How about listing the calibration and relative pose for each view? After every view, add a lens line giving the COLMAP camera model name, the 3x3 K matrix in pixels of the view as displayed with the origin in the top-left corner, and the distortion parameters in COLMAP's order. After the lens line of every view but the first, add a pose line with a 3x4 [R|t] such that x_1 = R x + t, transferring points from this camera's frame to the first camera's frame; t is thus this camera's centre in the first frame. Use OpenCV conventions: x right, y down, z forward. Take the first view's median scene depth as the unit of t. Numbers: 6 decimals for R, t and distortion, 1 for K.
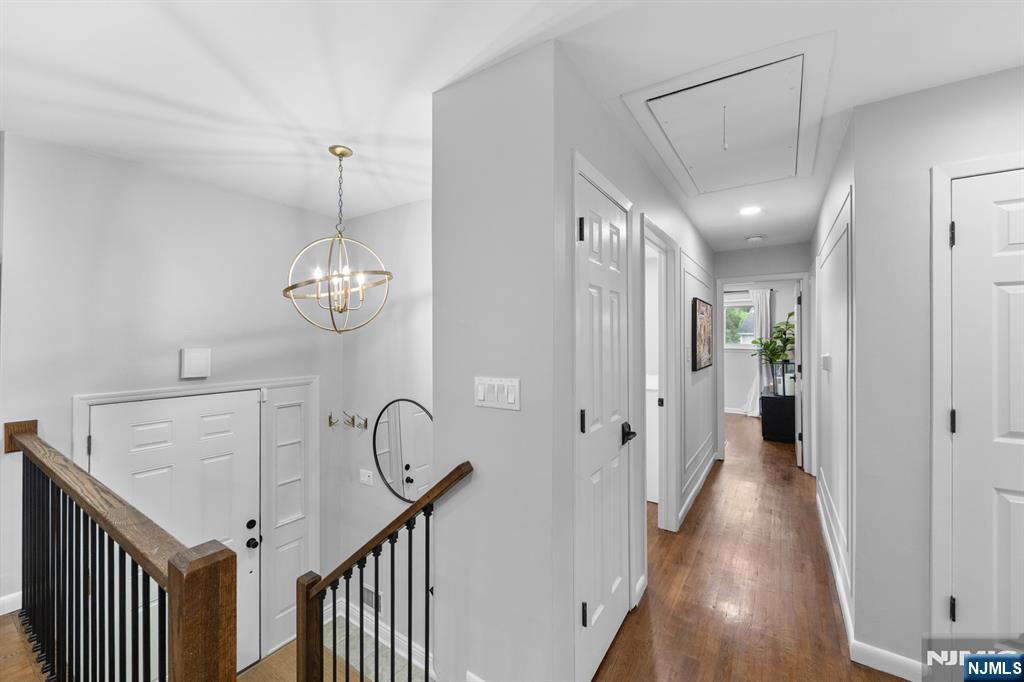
lens RADIAL K [[404.1, 0, 513.6], [0, 404.1, 337.2], [0, 0, 1]] dist [-0.002066, 0.000175]
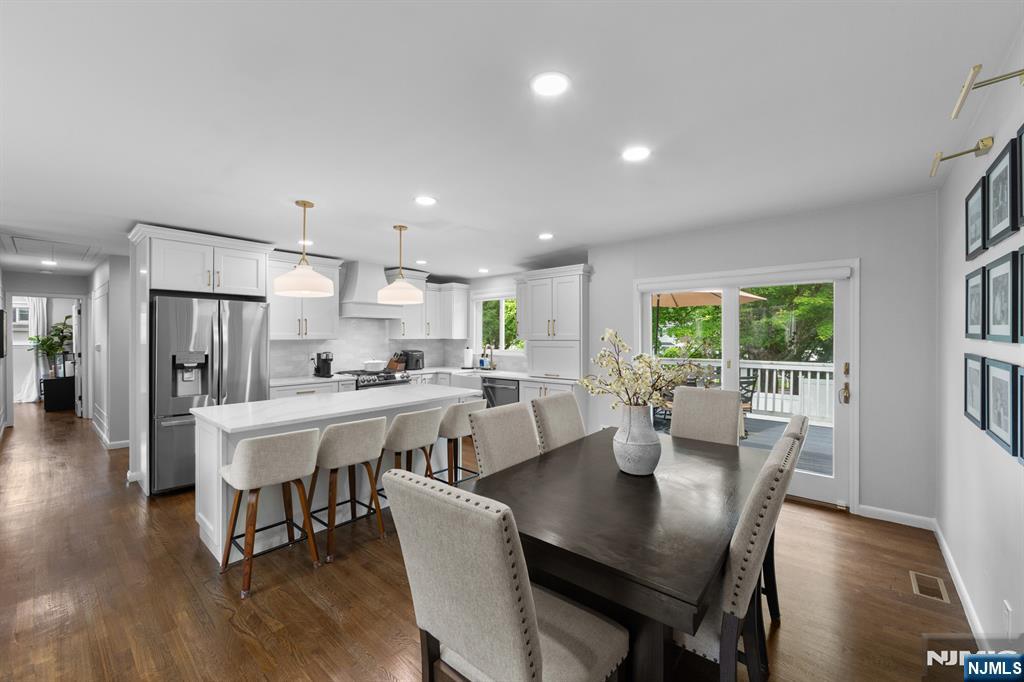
lens RADIAL K [[404.1, 0, 509.3], [0, 404.1, 333.7], [0, 0, 1]] dist [-0.002066, 0.000175]
pose [[0.119689, -0.001376, 0.992810, -1.945595], [0.000195, 0.999999, 0.001362, -0.021975], [-0.992811, 0.000031, 0.119689, -2.544380]]
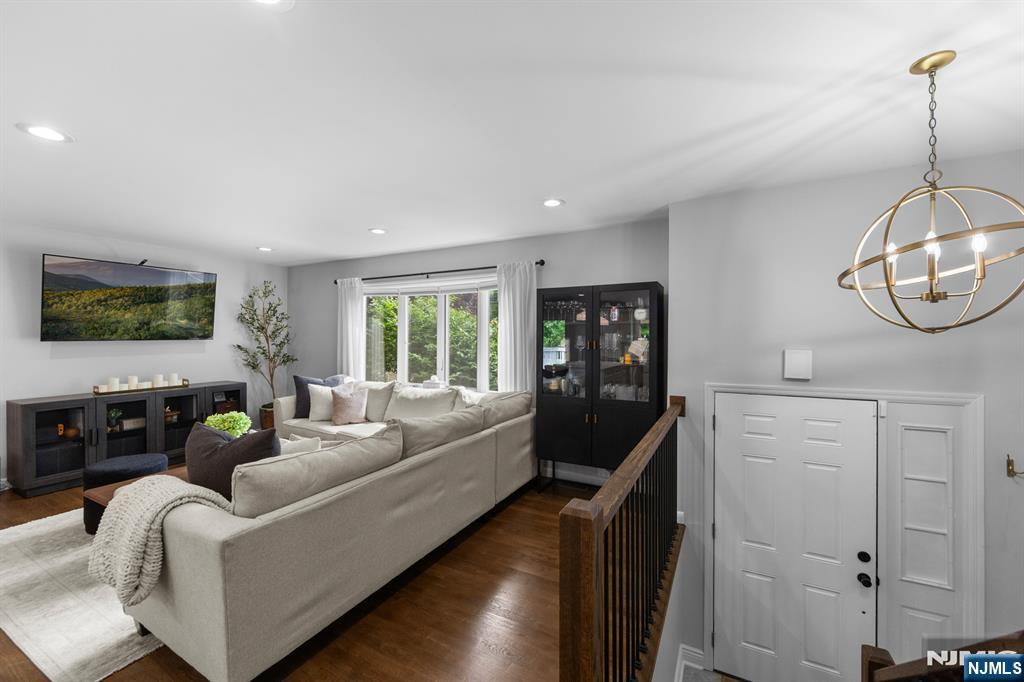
lens RADIAL K [[404.1, 0, 513.6], [0, 404.1, 339.0], [0, 0, 1]] dist [-0.002066, 0.000175]
pose [[0.098802, -0.001473, -0.995106, 0.114592], [0.001544, 0.999998, -0.001326, 0.000991], [0.995106, -0.001406, 0.098804, 0.156156]]
